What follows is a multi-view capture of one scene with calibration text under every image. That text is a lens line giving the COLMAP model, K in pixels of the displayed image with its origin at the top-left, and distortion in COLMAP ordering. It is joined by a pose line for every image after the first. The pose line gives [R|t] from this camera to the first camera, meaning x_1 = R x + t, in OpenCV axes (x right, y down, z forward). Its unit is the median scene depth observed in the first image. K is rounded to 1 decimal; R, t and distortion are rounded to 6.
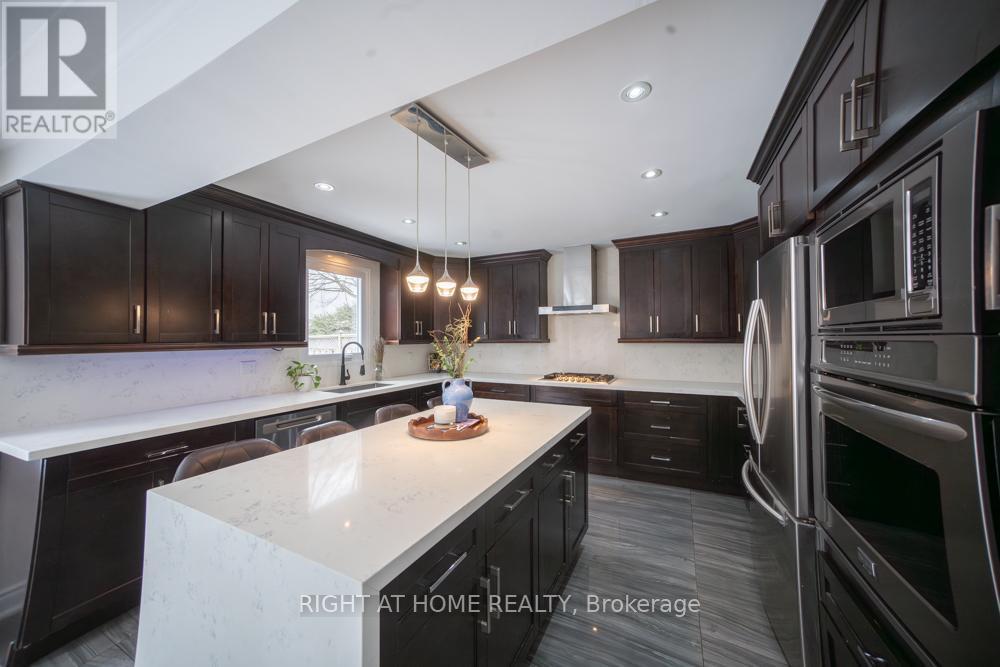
lens RADIAL K [[355.7, 0, 512.1], [0, 355.7, 332.6], [0, 0, 1]] dist [-0.041742, 0.028520]
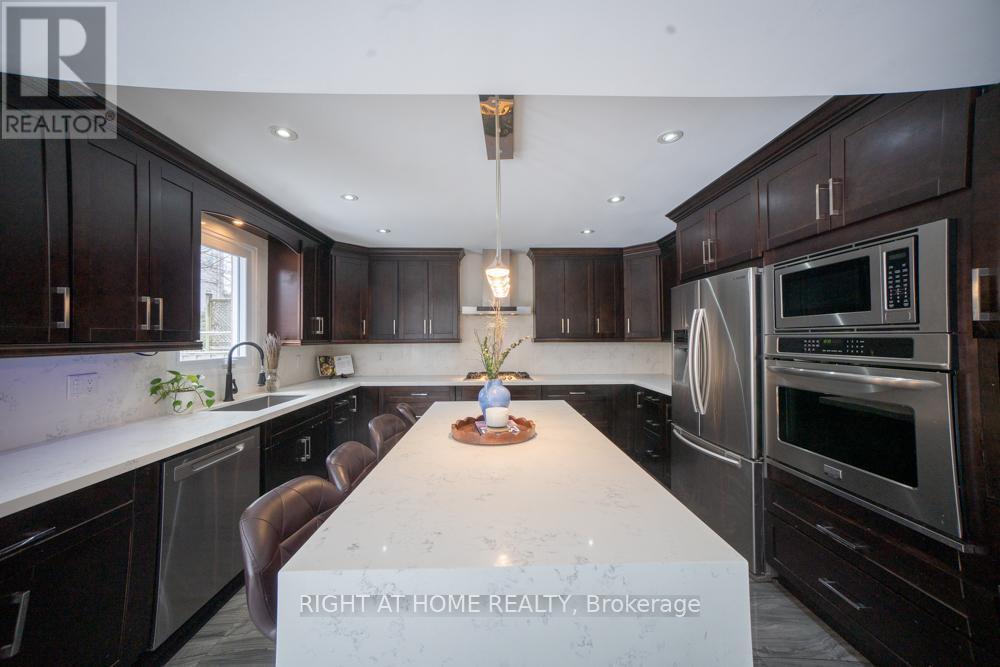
lens RADIAL K [[355.7, 0, 512.1], [0, 355.7, 332.6], [0, 0, 1]] dist [-0.041742, 0.028520]
pose [[0.879325, 0.008861, 0.476139, -0.357058], [-0.007308, 0.999960, -0.005114, 0.006407], [-0.476166, 0.001017, 0.879355, 0.089538]]
